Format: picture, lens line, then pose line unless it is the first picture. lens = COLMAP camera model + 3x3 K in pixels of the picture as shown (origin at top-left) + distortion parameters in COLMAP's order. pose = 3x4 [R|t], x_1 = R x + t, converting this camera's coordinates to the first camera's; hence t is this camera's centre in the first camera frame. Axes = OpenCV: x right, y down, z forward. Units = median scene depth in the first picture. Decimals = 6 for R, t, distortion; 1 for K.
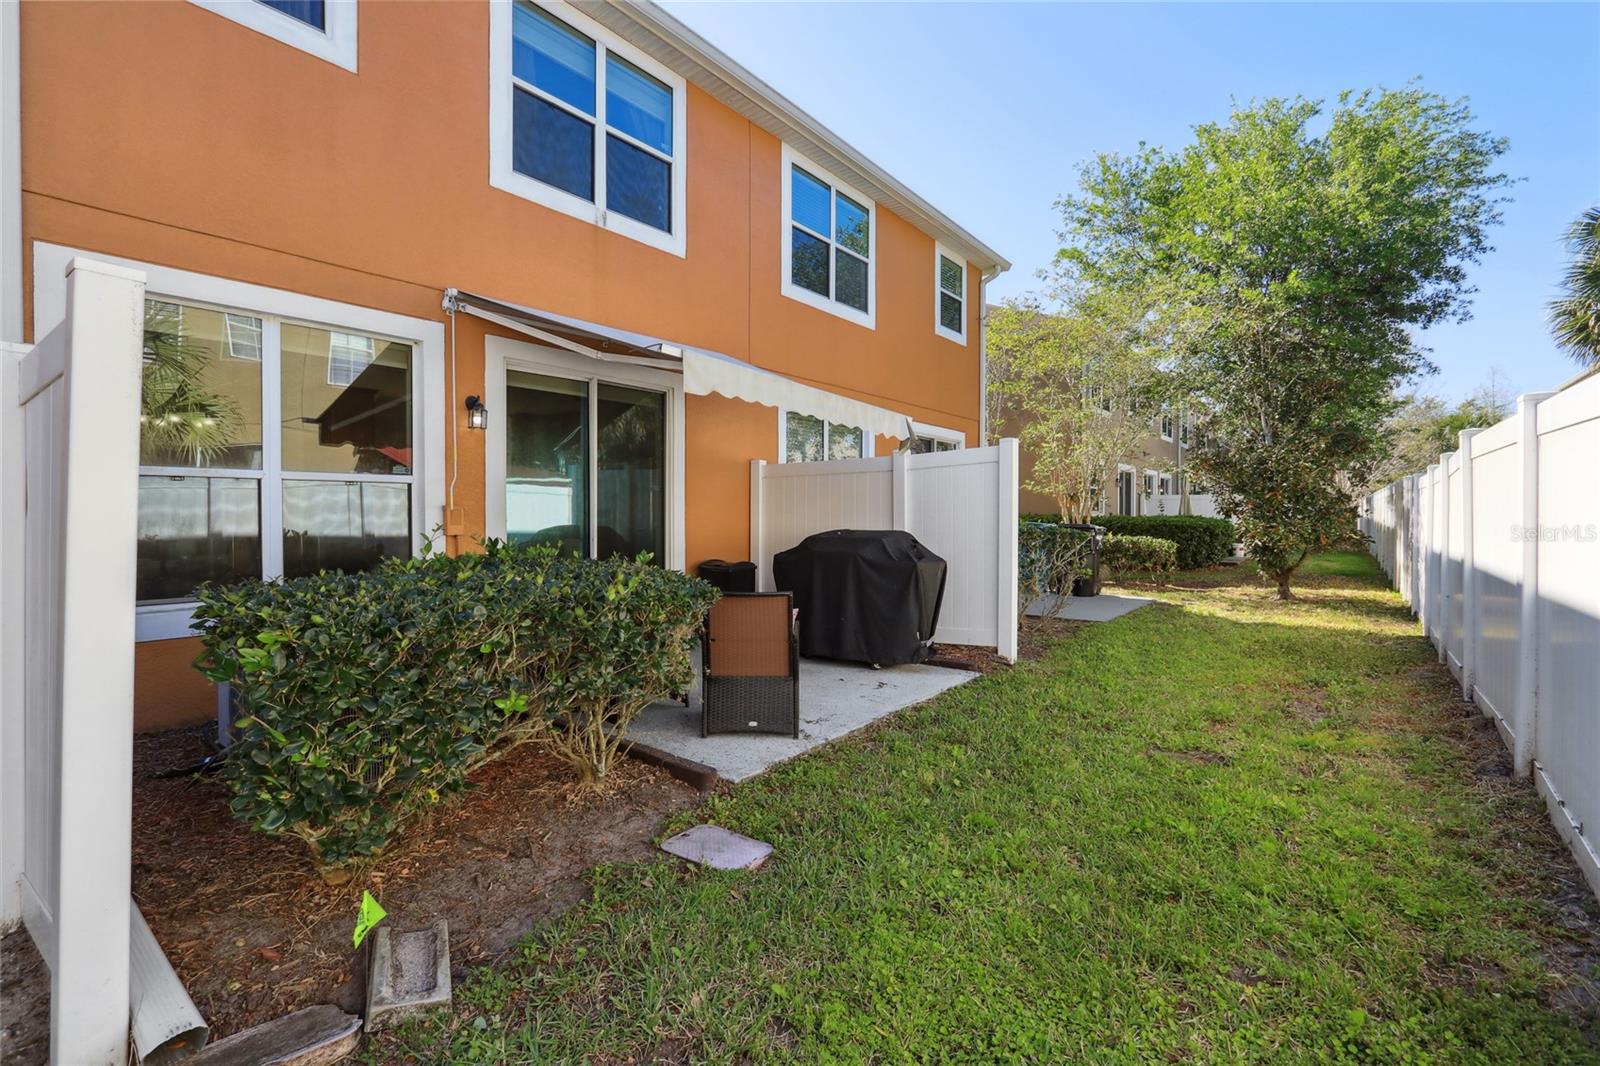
lens RADIAL K [[744.2, 0, 799.3], [0, 744.2, 523.6], [0, 0, 1]] dist [-0.013464, 0.001661]
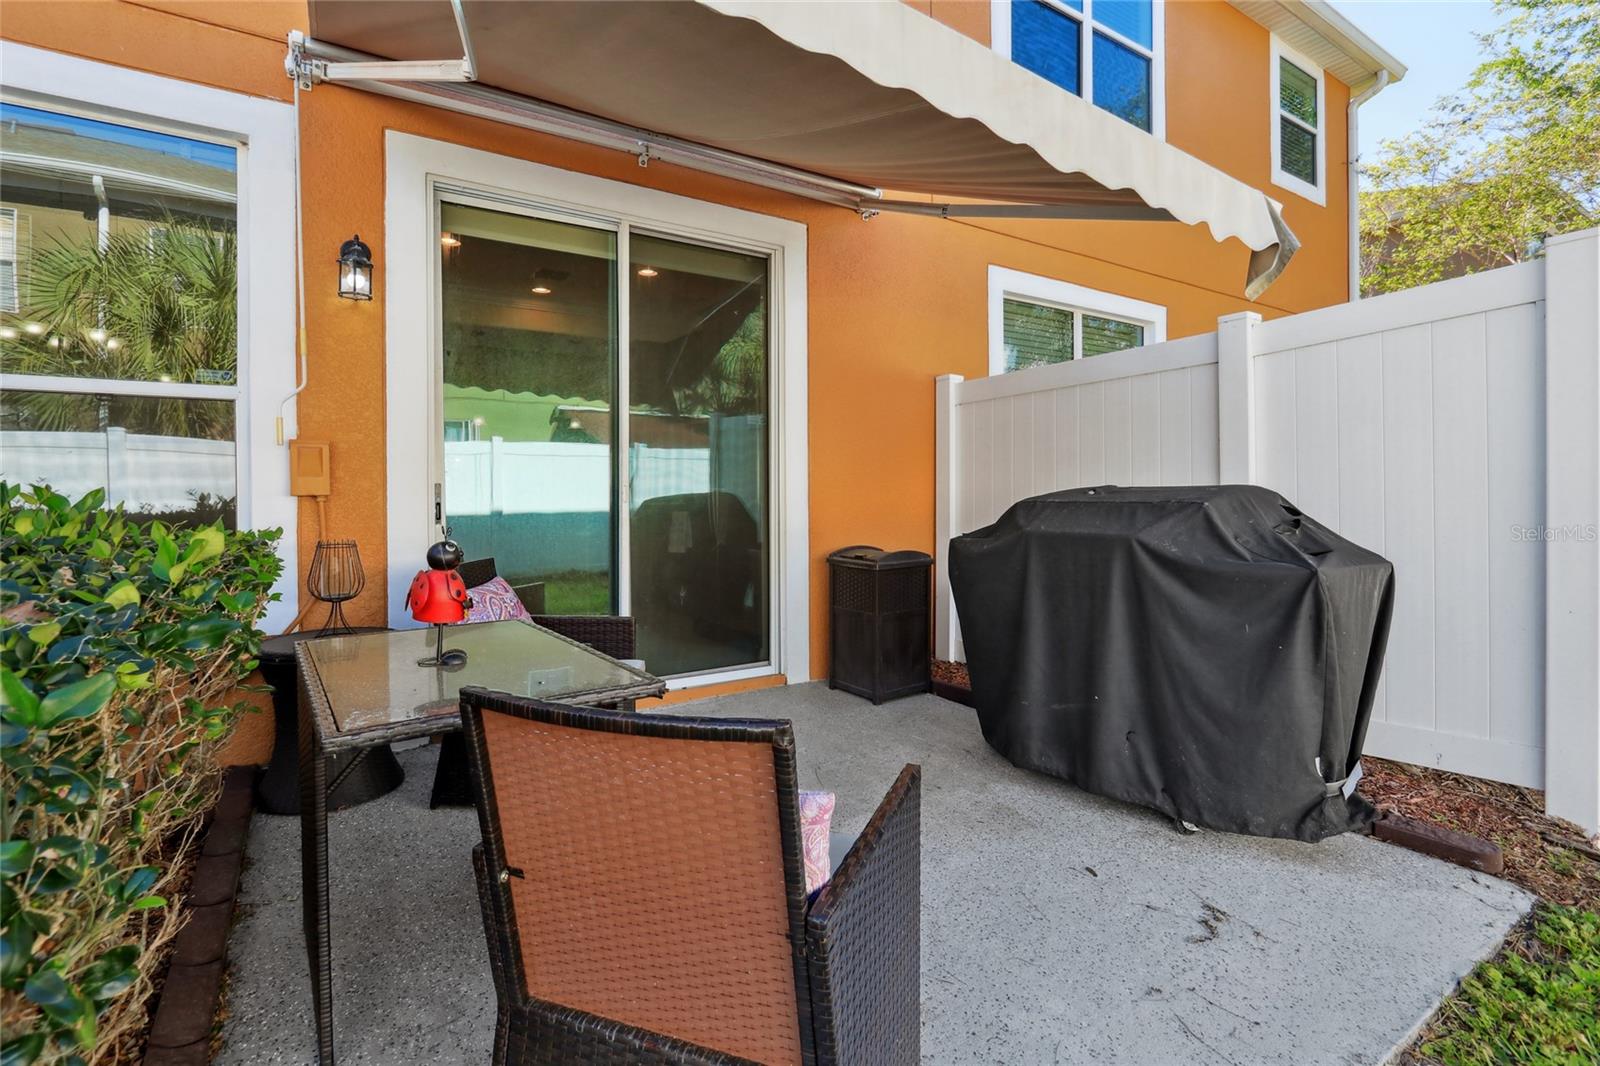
lens RADIAL K [[730.7, 0, 801.2], [0, 730.7, 494.8], [0, 0, 1]] dist [0.001476, -0.000511]
pose [[0.938433, -0.006413, -0.345403, 0.043095], [0.002840, 0.999937, -0.010848, 0.018902], [0.345451, 0.009199, 0.938392, 0.531426]]
